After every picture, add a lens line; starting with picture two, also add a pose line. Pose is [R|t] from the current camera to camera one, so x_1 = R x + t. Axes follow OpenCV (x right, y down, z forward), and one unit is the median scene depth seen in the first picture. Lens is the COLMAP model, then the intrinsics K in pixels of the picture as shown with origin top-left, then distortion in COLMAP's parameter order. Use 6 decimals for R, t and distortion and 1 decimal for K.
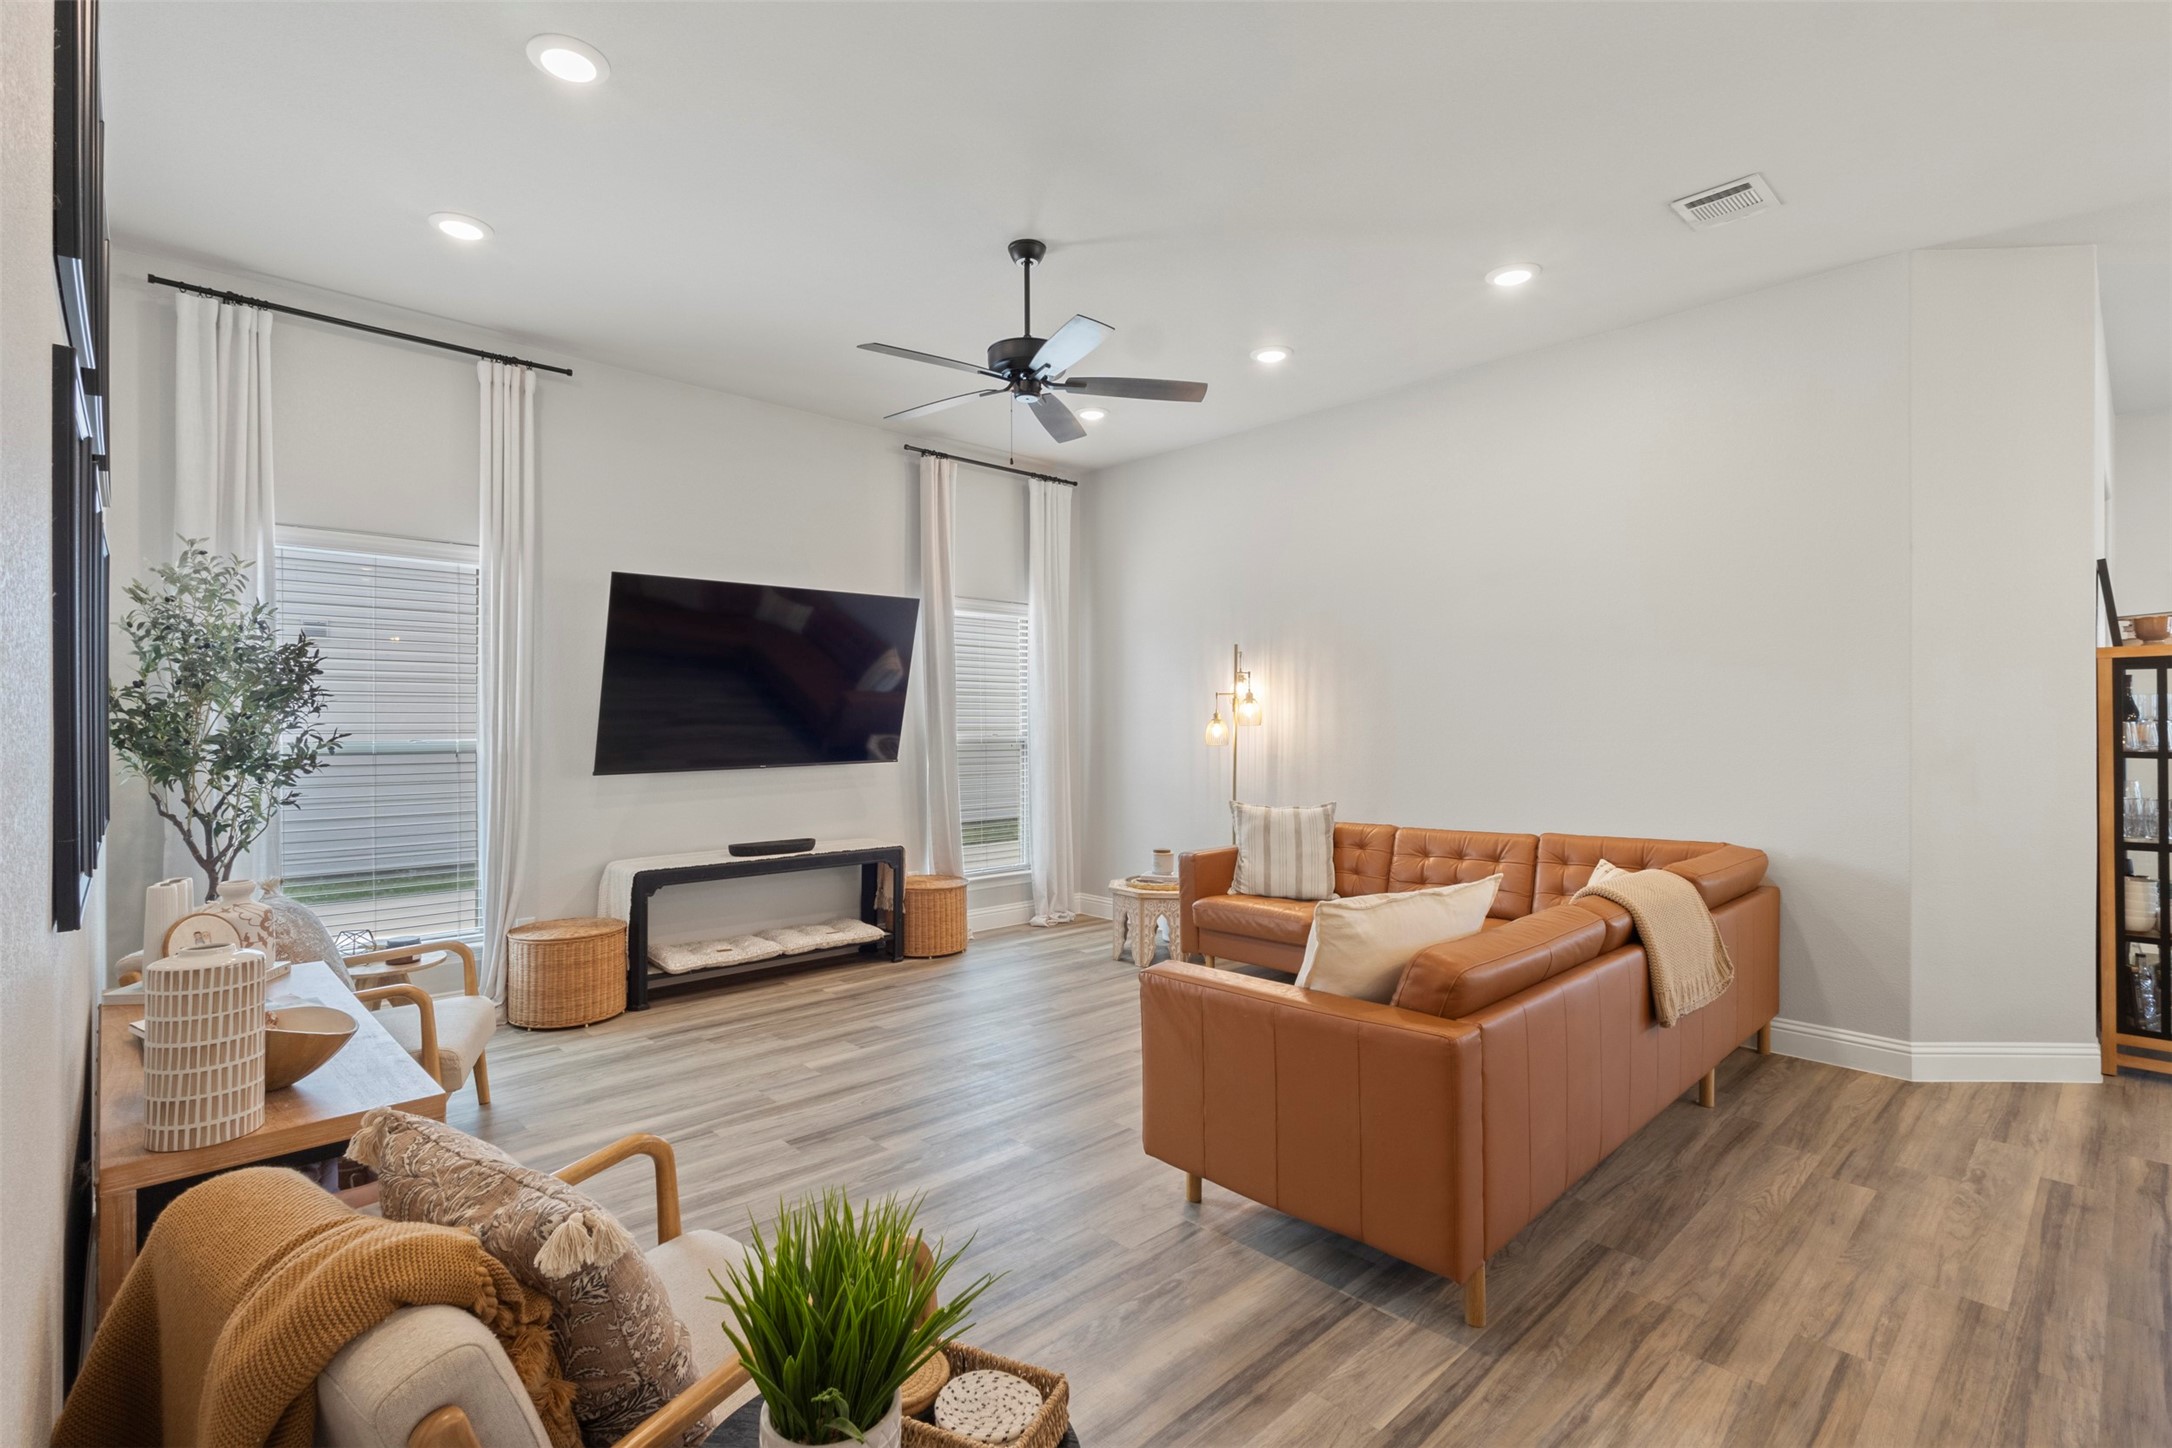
lens RADIAL K [[1002.4, 0, 1078.2], [0, 1002.4, 722.5], [0, 0, 1]] dist [0.001749, 0.000596]
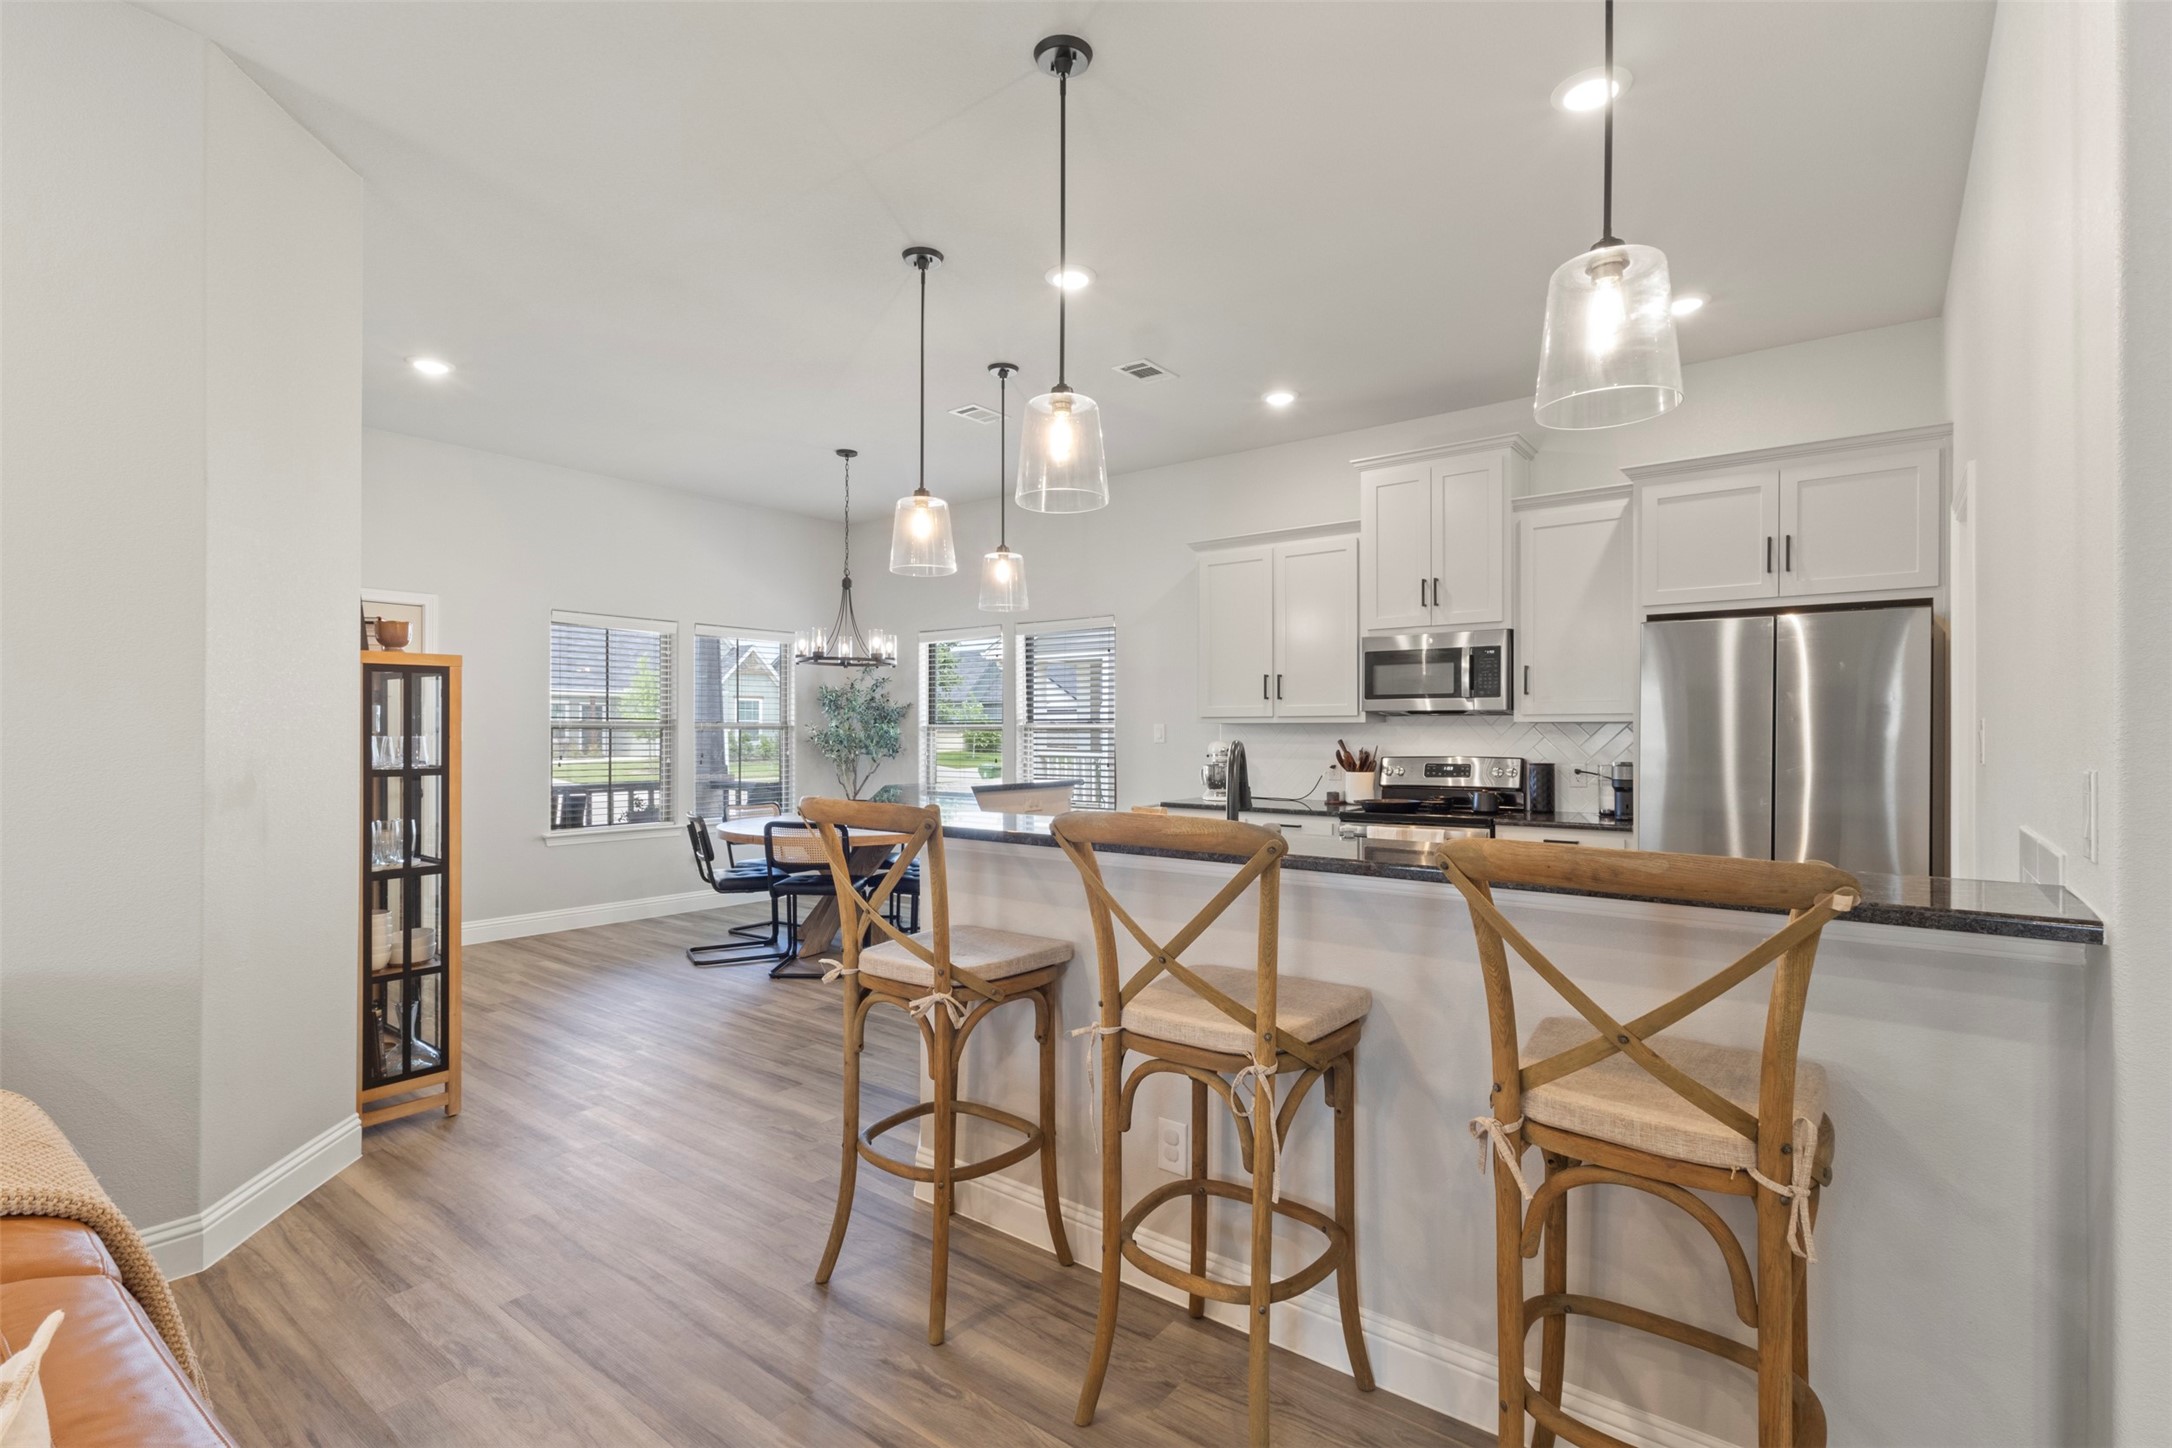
lens RADIAL K [[1002.4, 0, 1076.6], [0, 1002.4, 728.8], [0, 0, 1]] dist [0.001749, 0.000596]
pose [[-0.154411, 0.003543, 0.988000, 0.082378], [-0.004216, 0.999982, -0.004245, -0.006845], [-0.987998, -0.004821, -0.154393, 0.604961]]
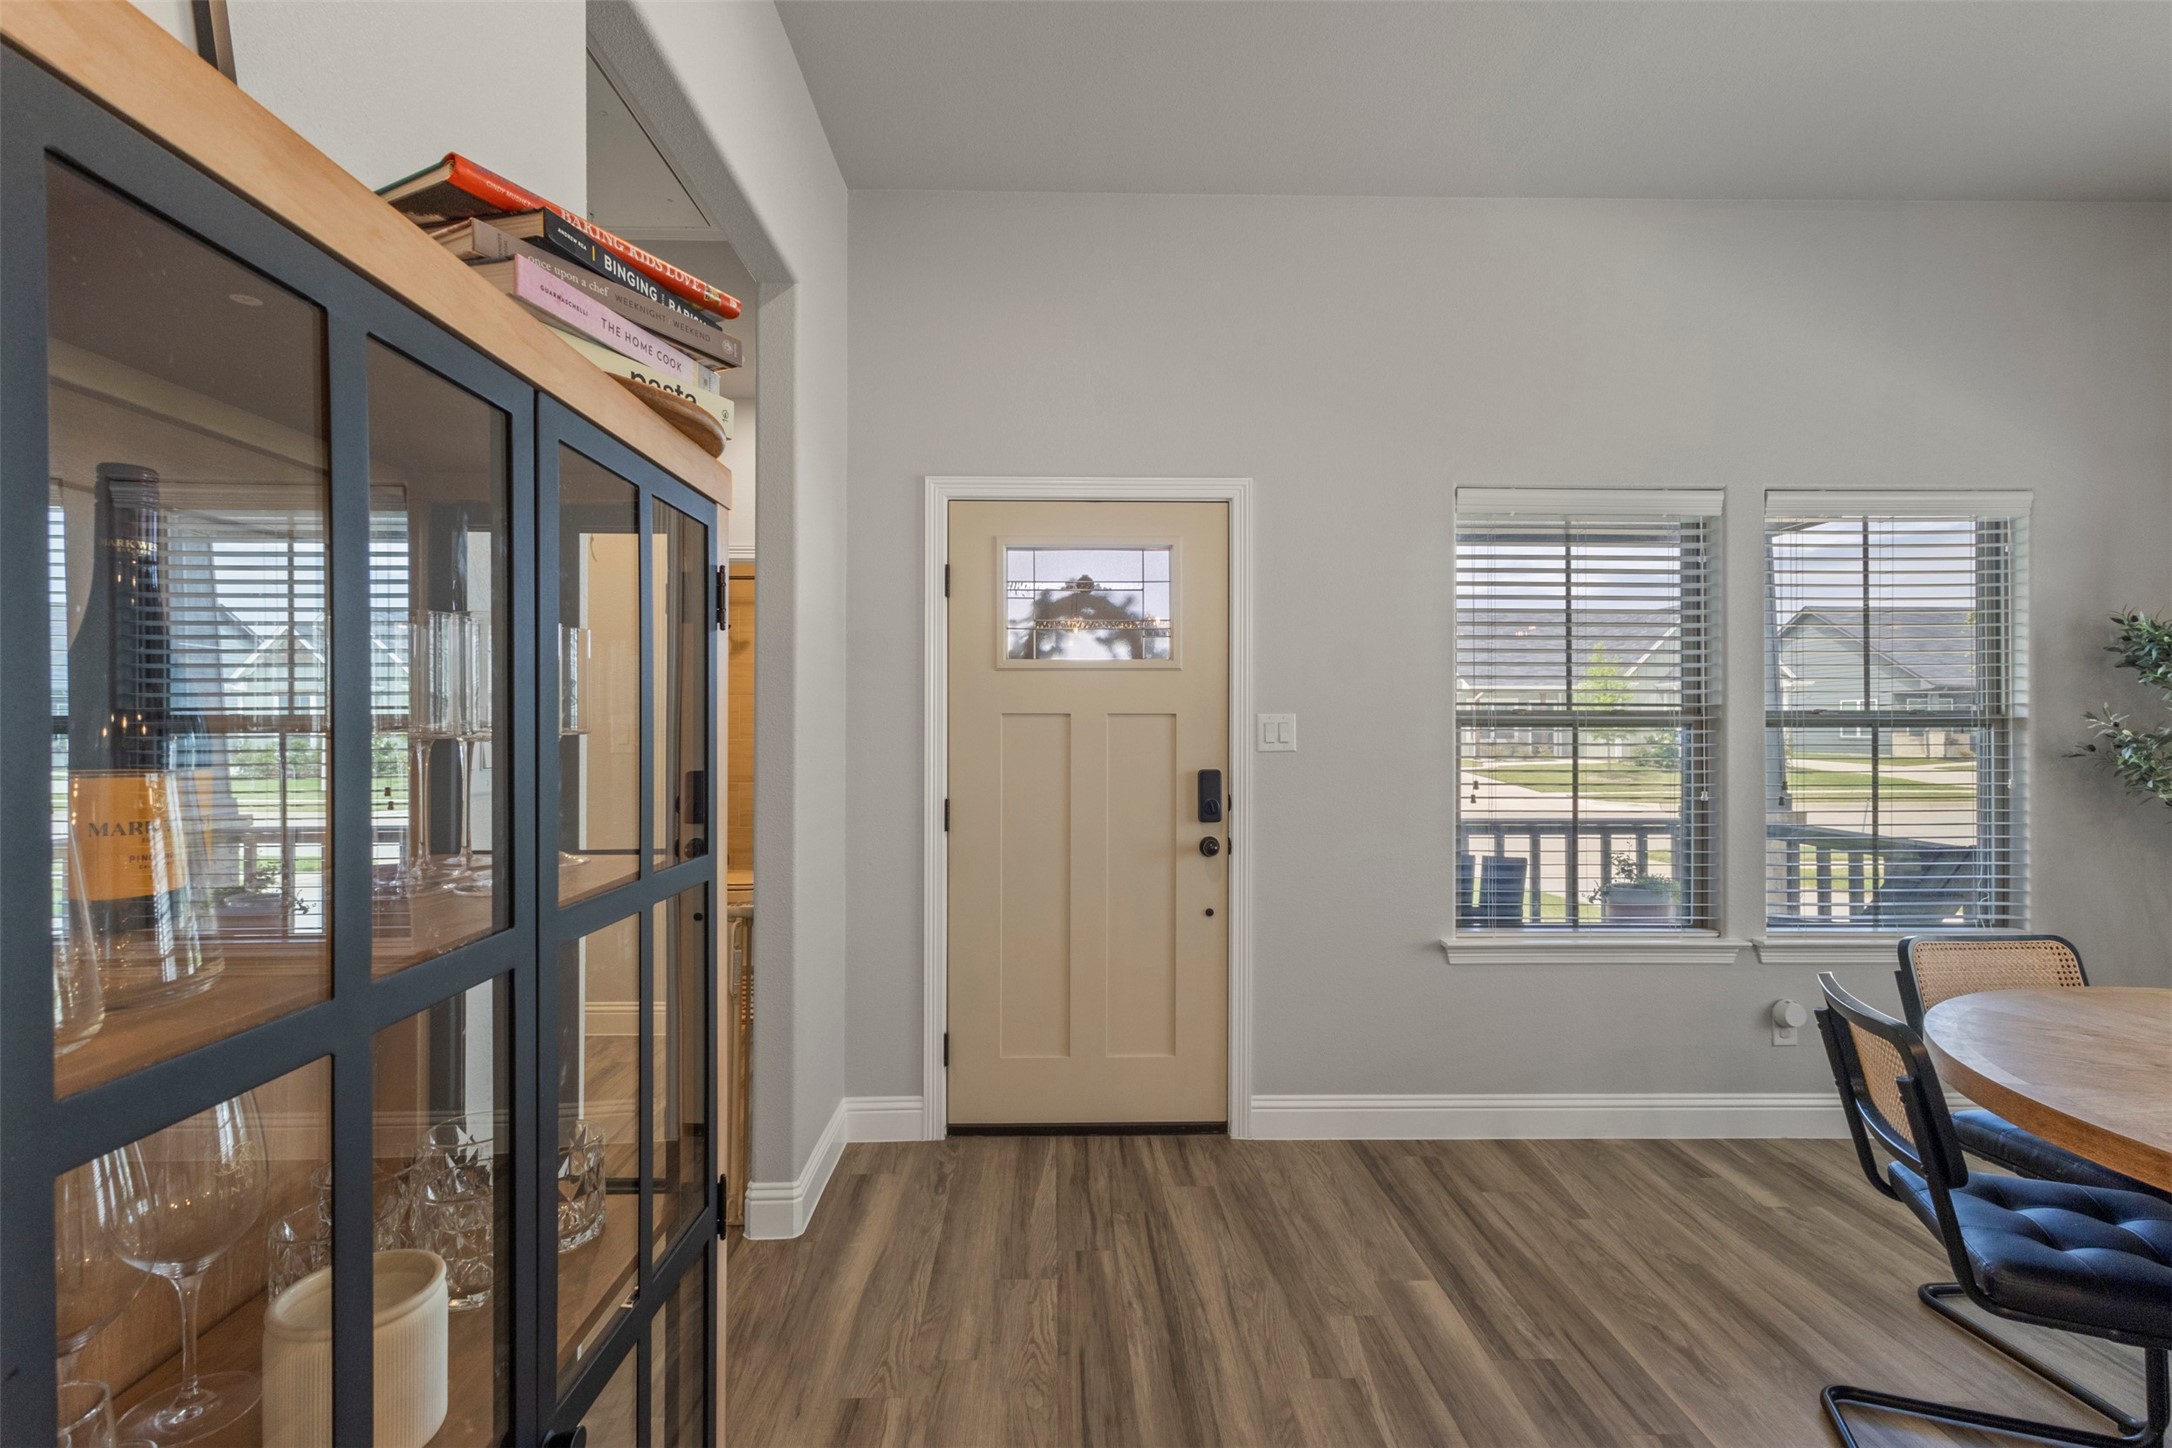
lens RADIAL K [[1002.4, 0, 1080.0], [0, 1002.4, 723.1], [0, 0, 1]] dist [0.001749, 0.000596]
pose [[0.667162, 0.006993, 0.744880, 1.268843], [-0.003207, 0.999974, -0.006515, -0.006695], [-0.744906, 0.001958, 0.667166, 0.956760]]
